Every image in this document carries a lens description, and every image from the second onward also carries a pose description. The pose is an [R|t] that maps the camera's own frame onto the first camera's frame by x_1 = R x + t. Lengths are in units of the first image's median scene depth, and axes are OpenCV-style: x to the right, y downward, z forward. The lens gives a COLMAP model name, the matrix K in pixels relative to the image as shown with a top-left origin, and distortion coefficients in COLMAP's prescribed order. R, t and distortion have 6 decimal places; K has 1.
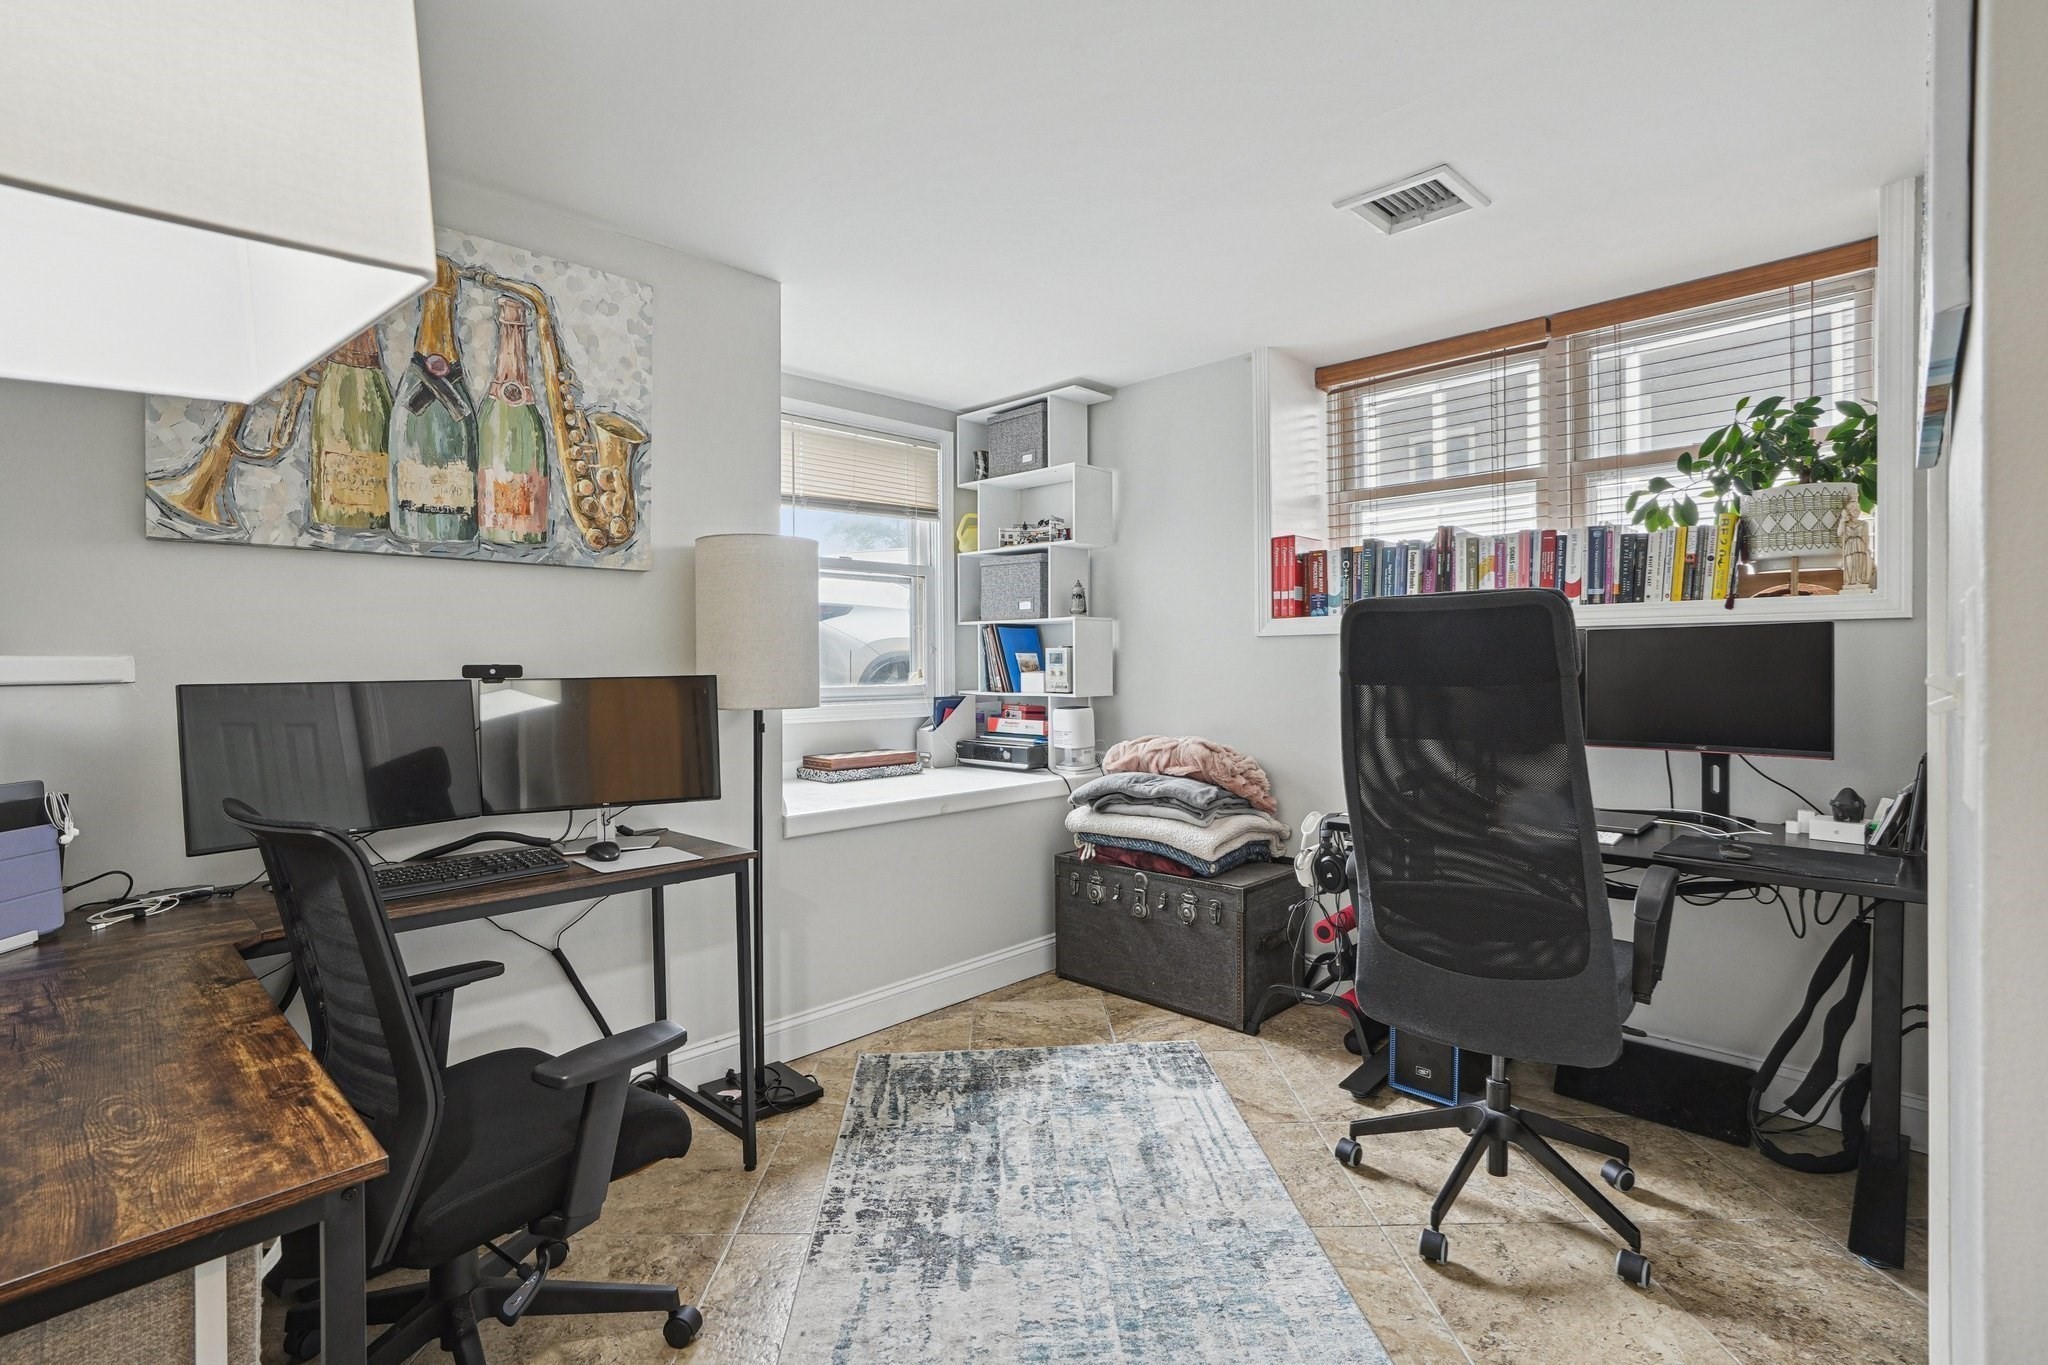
lens RADIAL K [[970.3, 0, 1025.6], [0, 970.3, 661.4], [0, 0, 1]] dist [-0.072324, 0.044593]
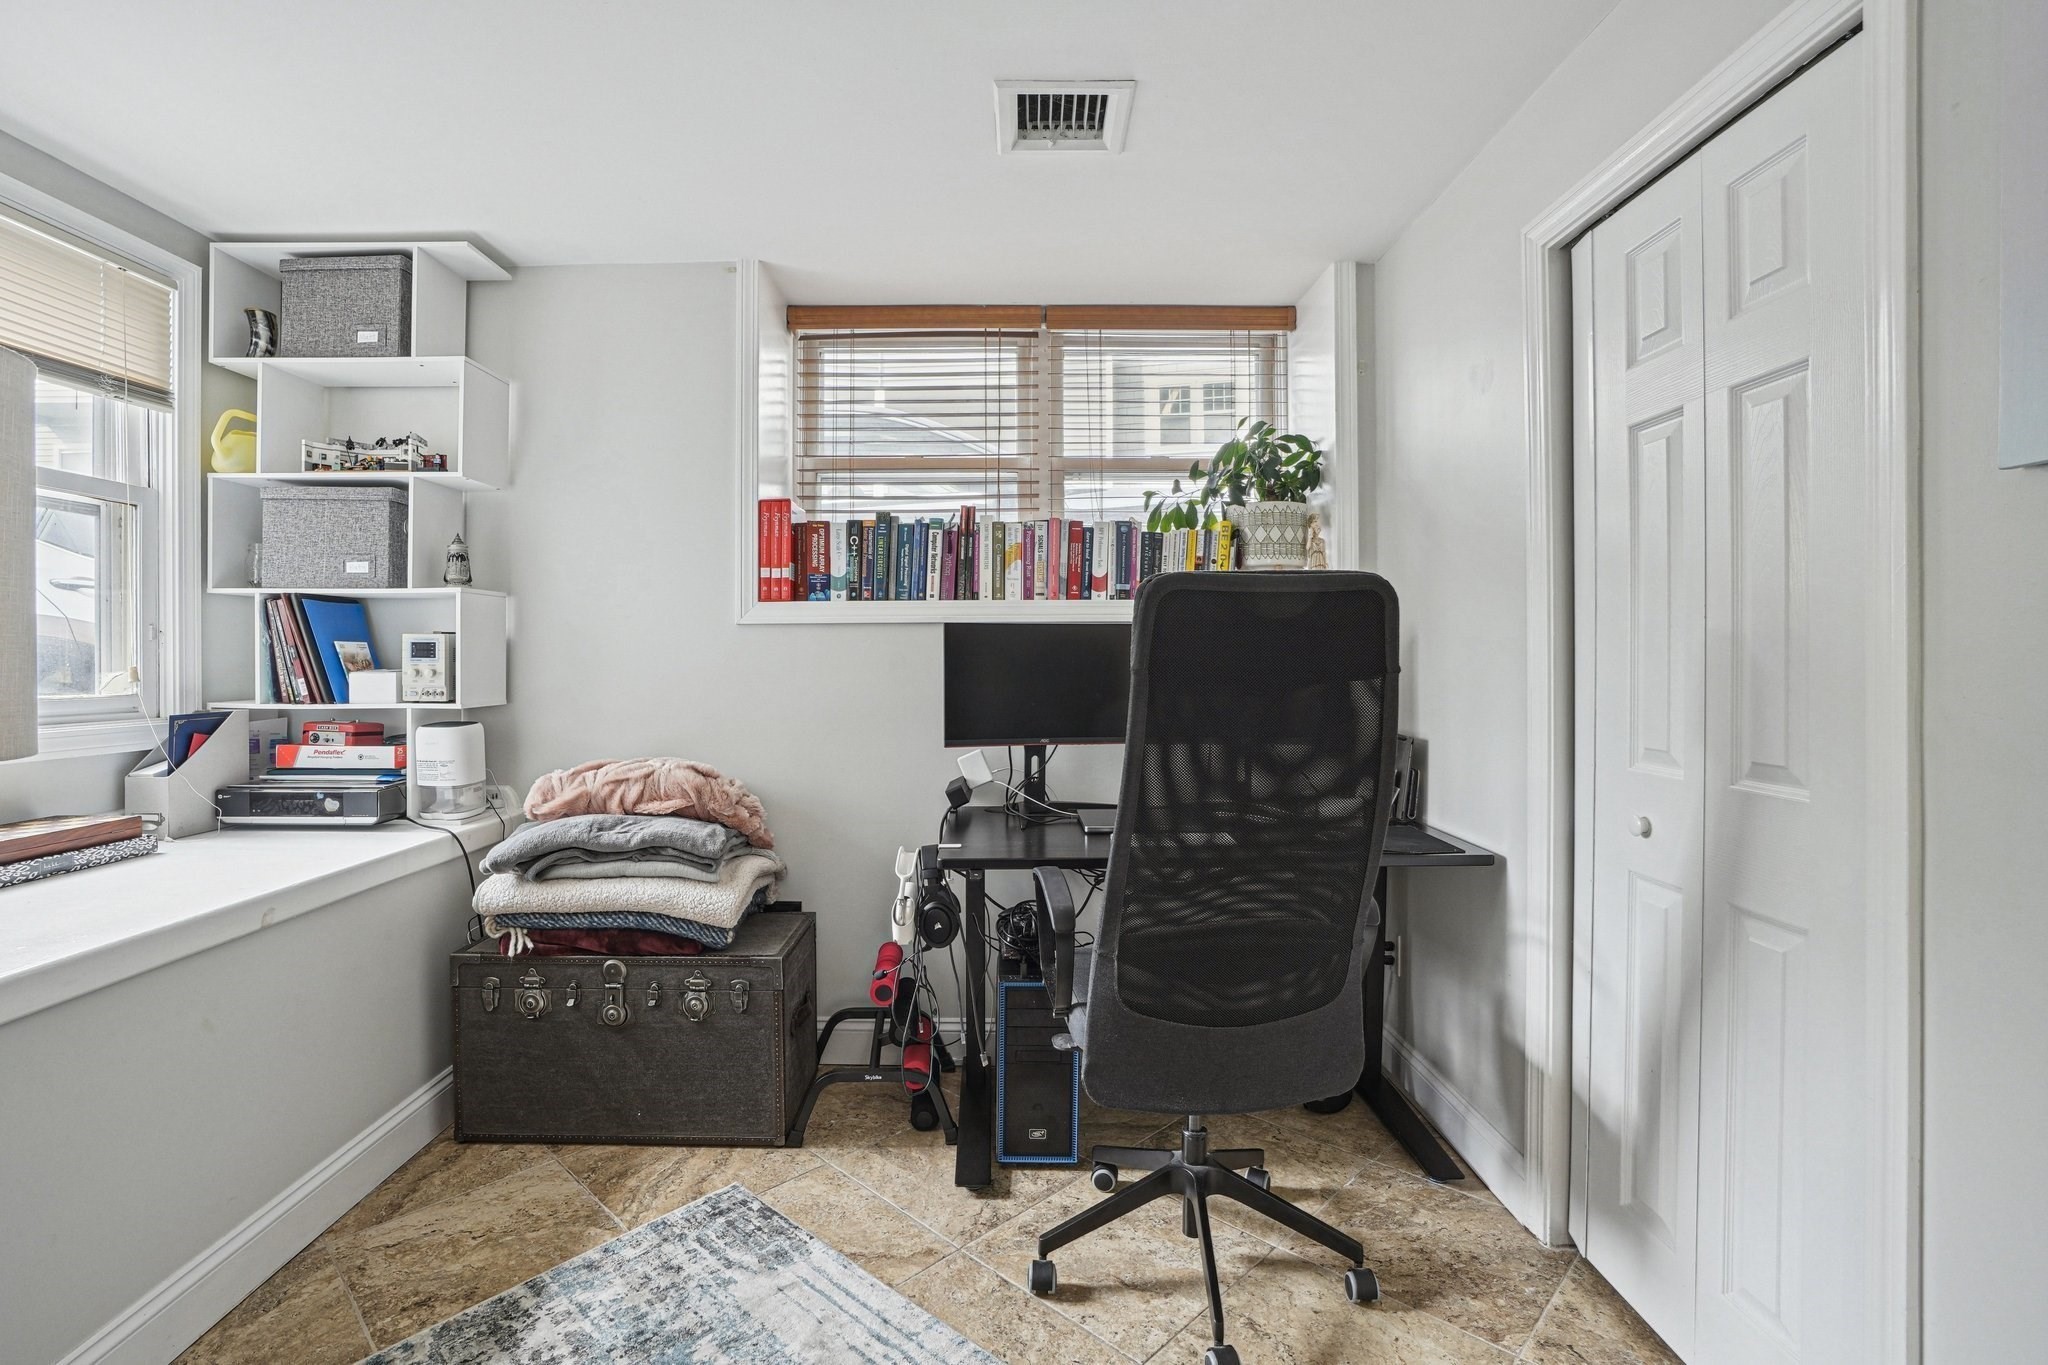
lens RADIAL K [[959.4, 0, 1020.7], [0, 959.4, 652.1], [0, 0, 1]] dist [-0.072260, 0.031485]
pose [[0.705049, 0.007468, 0.709119, -0.152477], [-0.003836, 0.999970, -0.006717, 0.001260], [-0.709148, 0.002016, 0.705056, 0.310686]]
